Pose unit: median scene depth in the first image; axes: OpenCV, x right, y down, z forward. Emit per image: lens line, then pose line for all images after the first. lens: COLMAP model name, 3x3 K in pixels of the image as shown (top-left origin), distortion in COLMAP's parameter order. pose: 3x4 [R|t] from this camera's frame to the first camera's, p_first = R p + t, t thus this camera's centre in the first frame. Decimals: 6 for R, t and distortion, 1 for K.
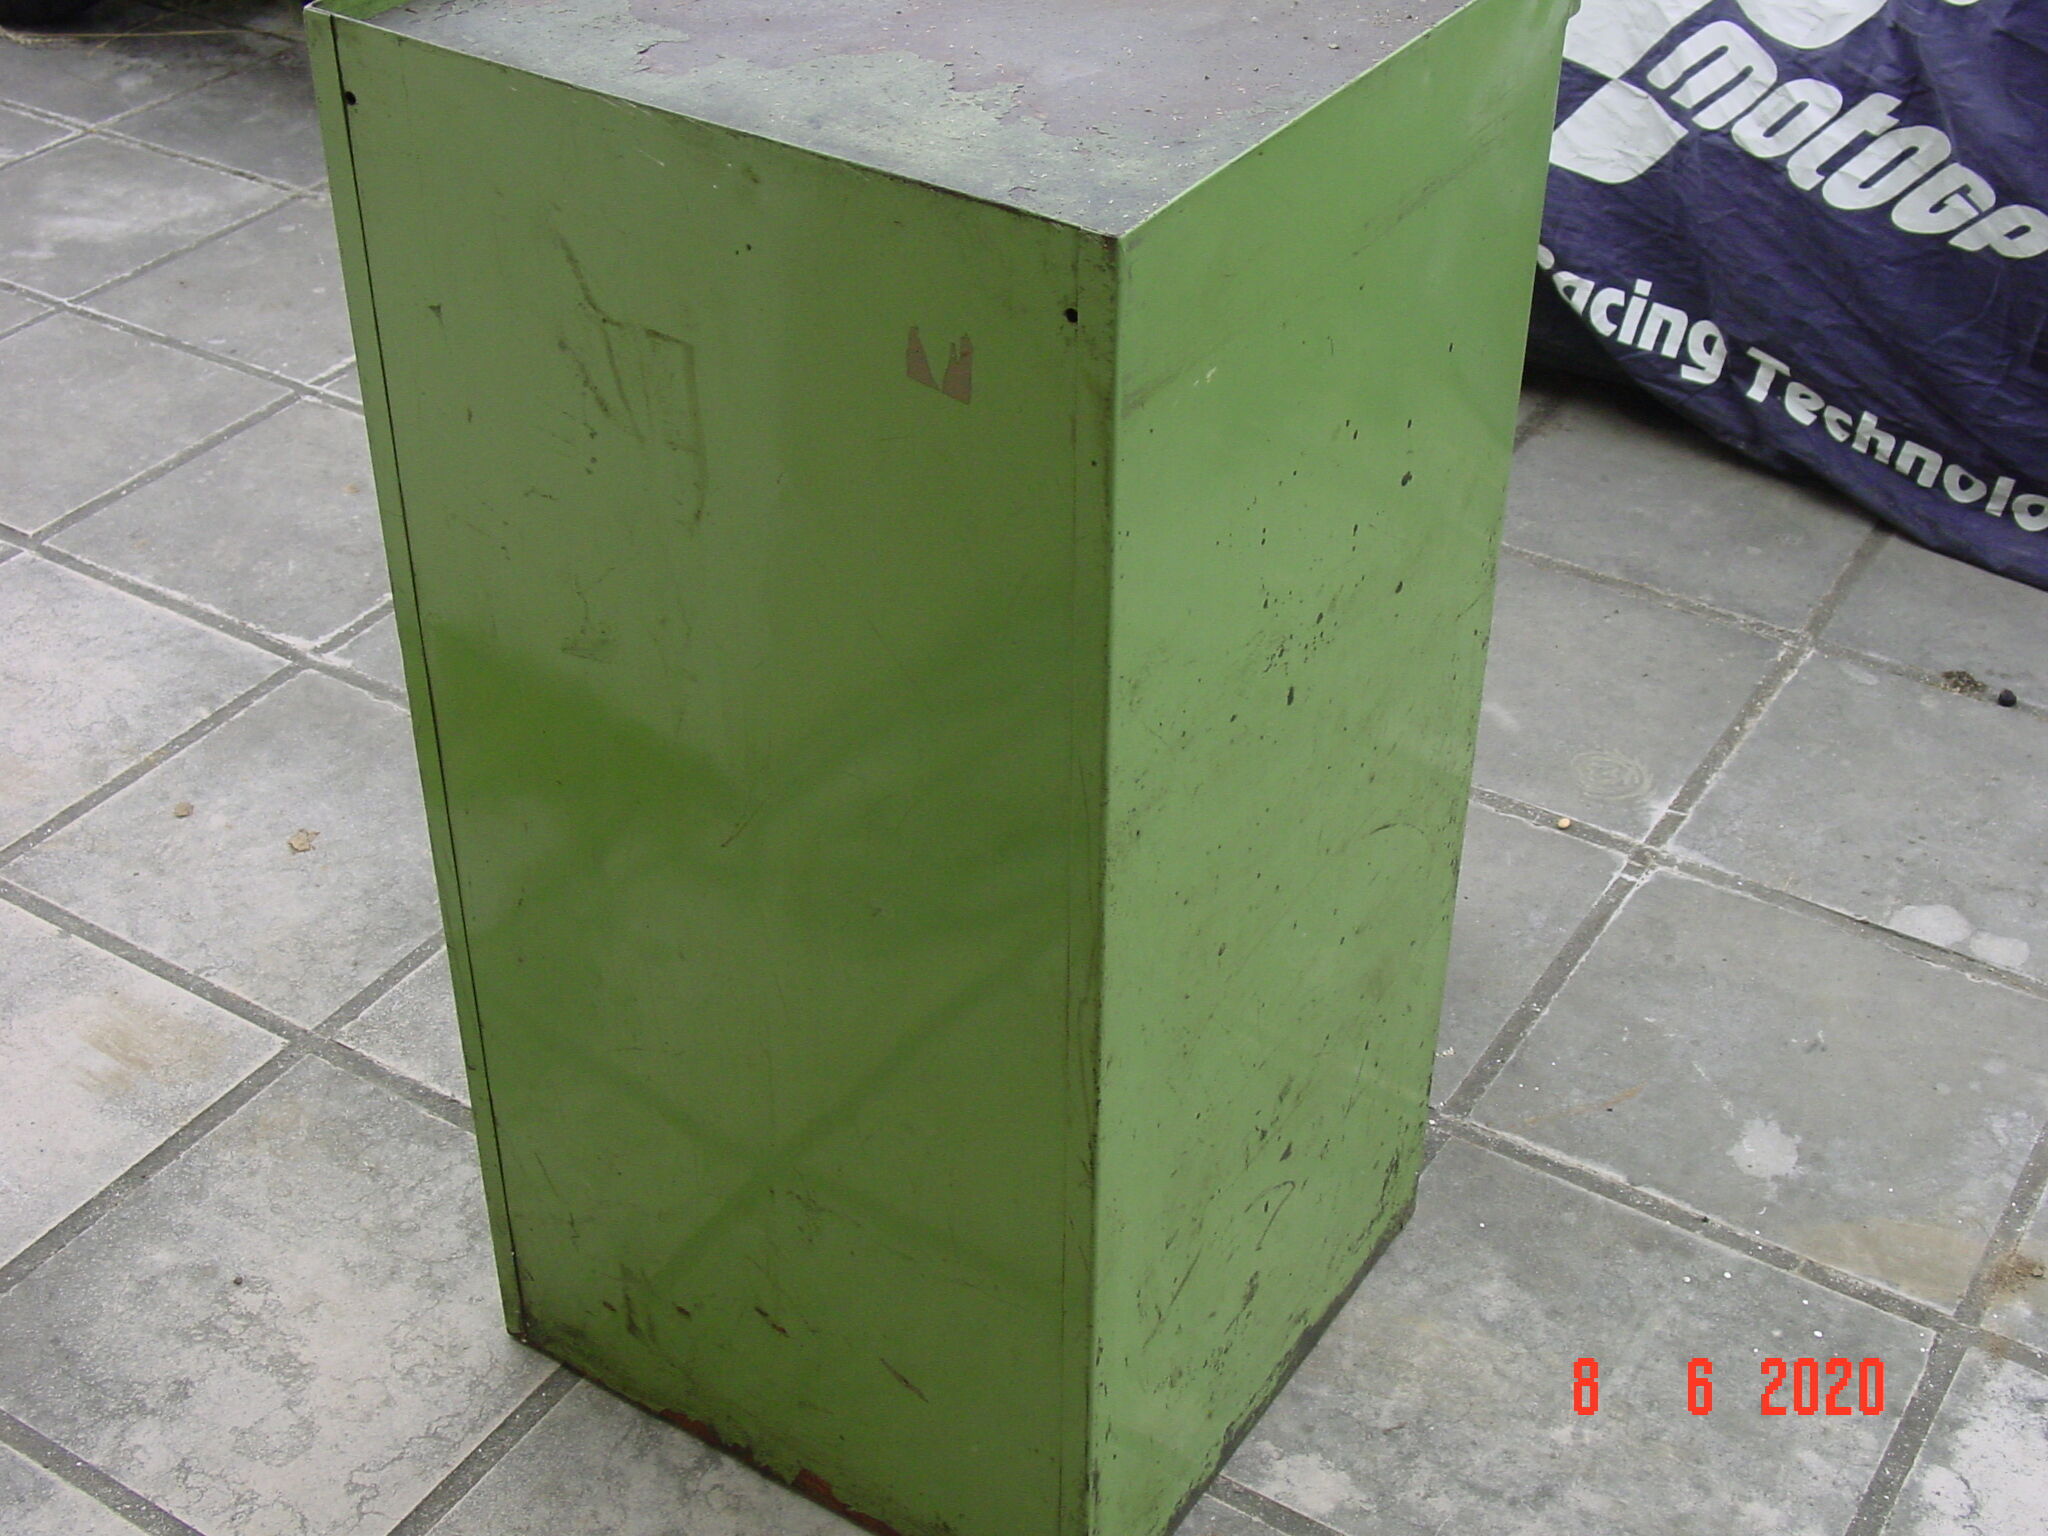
lens RADIAL K [[2752.6, 0, 1024.0], [0, 2752.6, 768.0], [0, 0, 1]] dist [-0.097087, 0.272394]
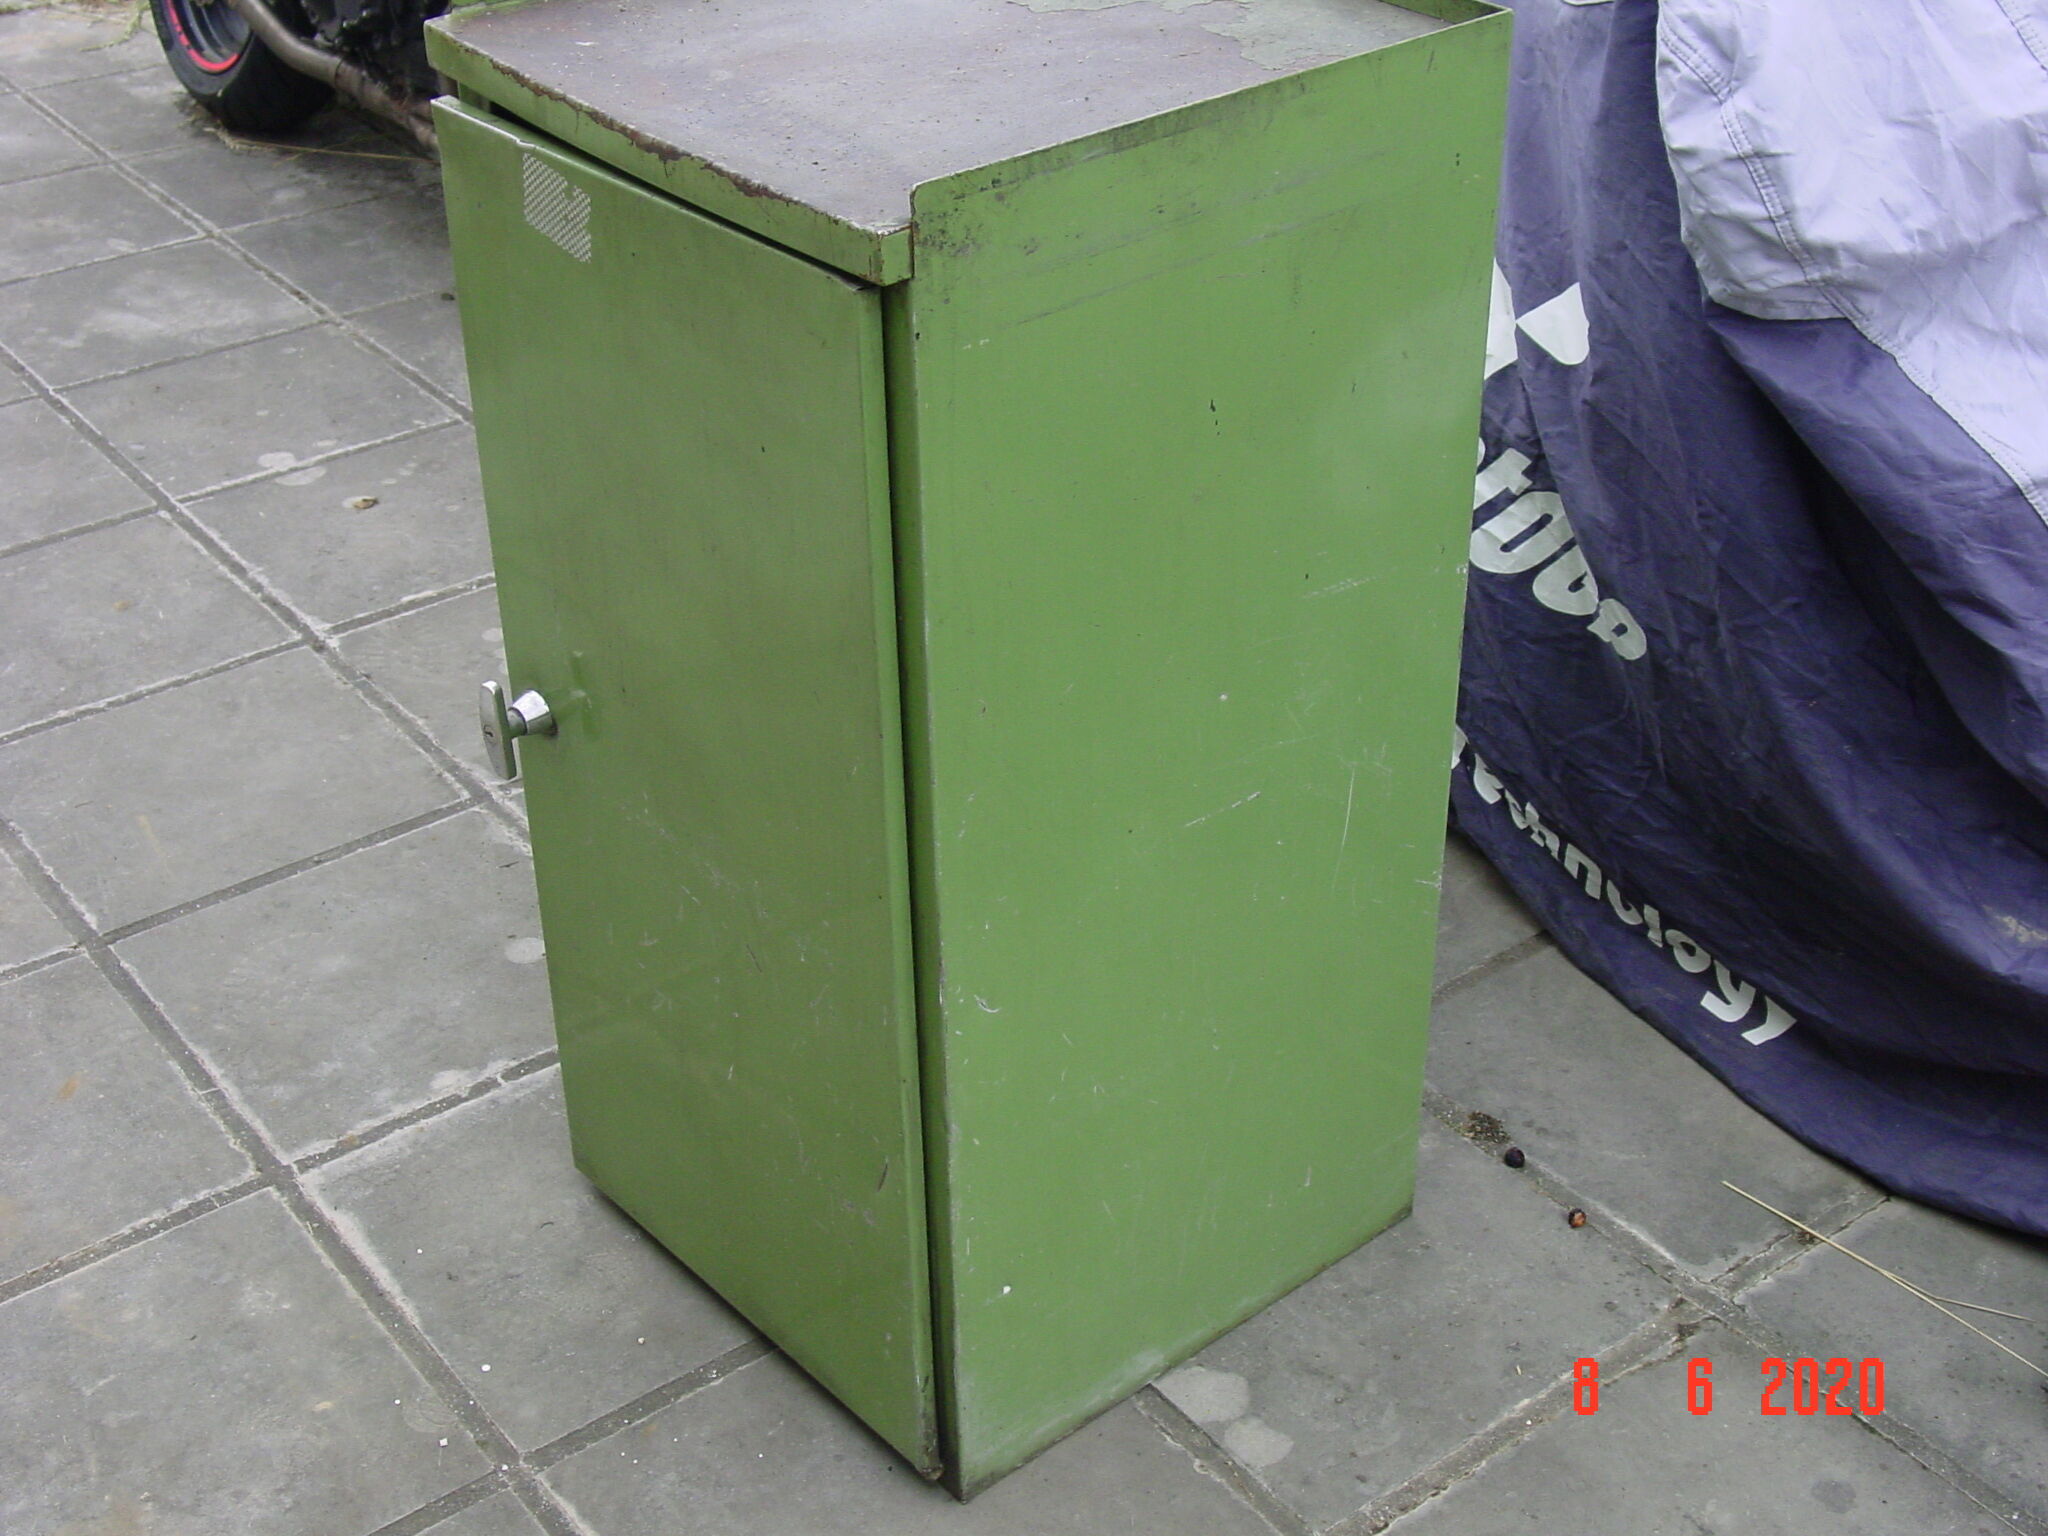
lens RADIAL K [[2752.6, 0, 1024.0], [0, 2752.6, 768.0], [0, 0, 1]] dist [-0.097087, 0.272394]
pose [[0.938424, 0.181294, -0.294096, 0.418880], [-0.196824, 0.980149, -0.023831, -0.089181], [0.283938, 0.080249, 0.955479, 0.113339]]
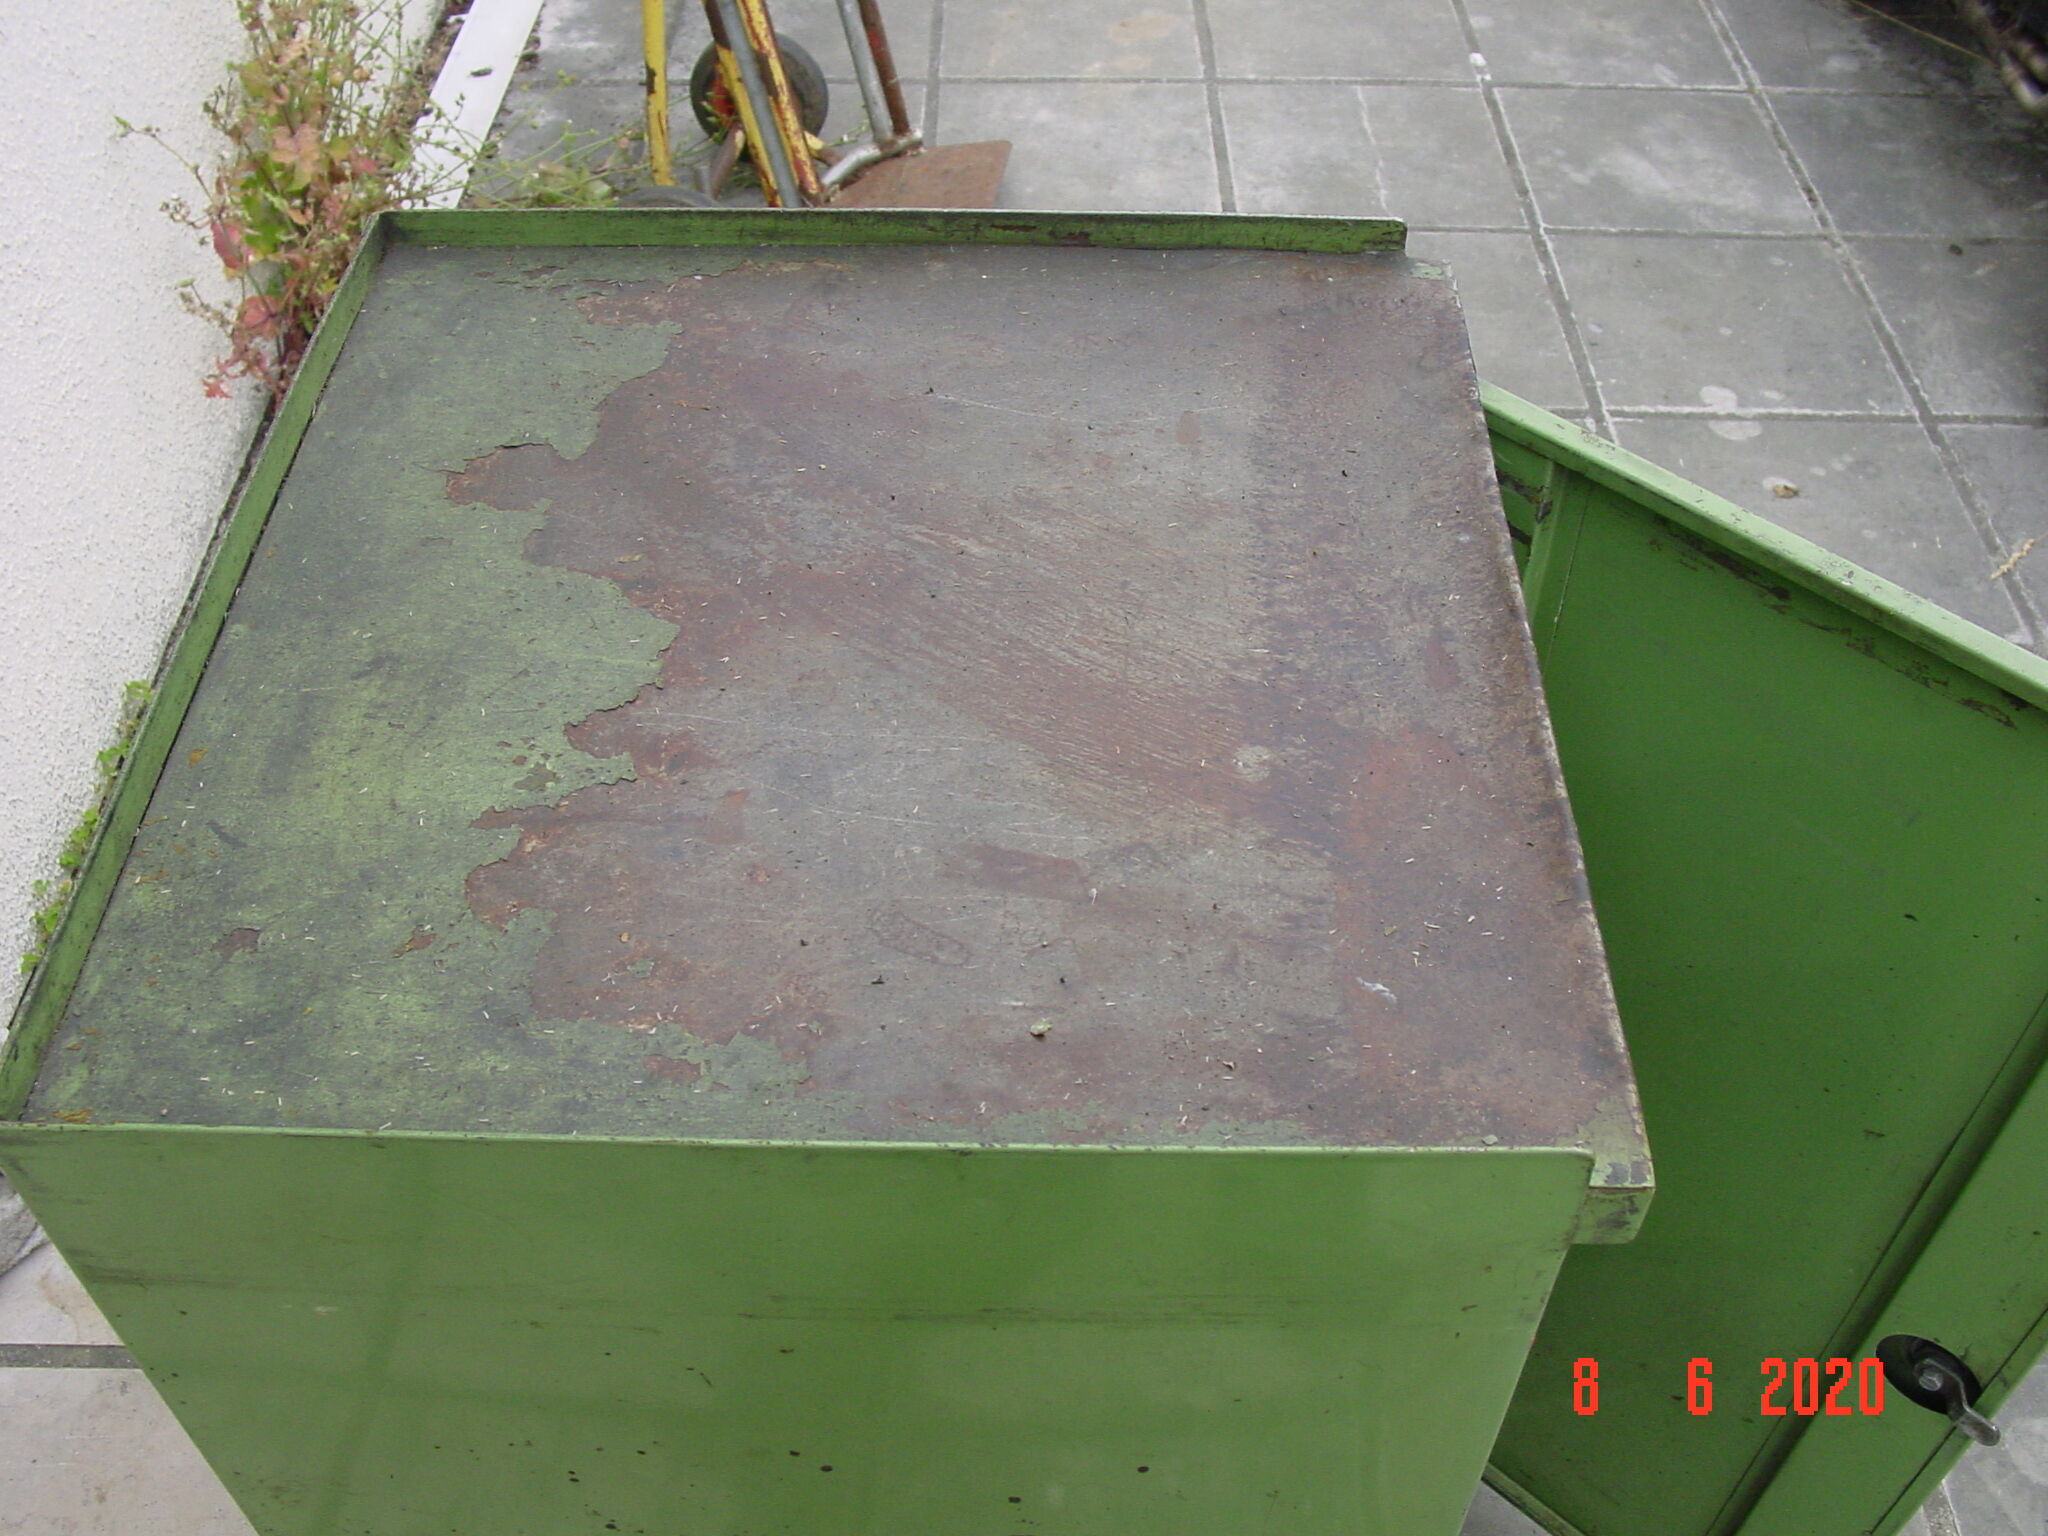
lens RADIAL K [[2071.5, 0, 1024.0], [0, 2071.5, 768.0], [0, 0, 1]] dist [-0.159617, 0.189781]
pose [[0.540090, 0.607797, -0.582139, 0.172572], [-0.487728, 0.789745, 0.372055, -0.240970], [0.685875, 0.082982, 0.722973, 0.339113]]
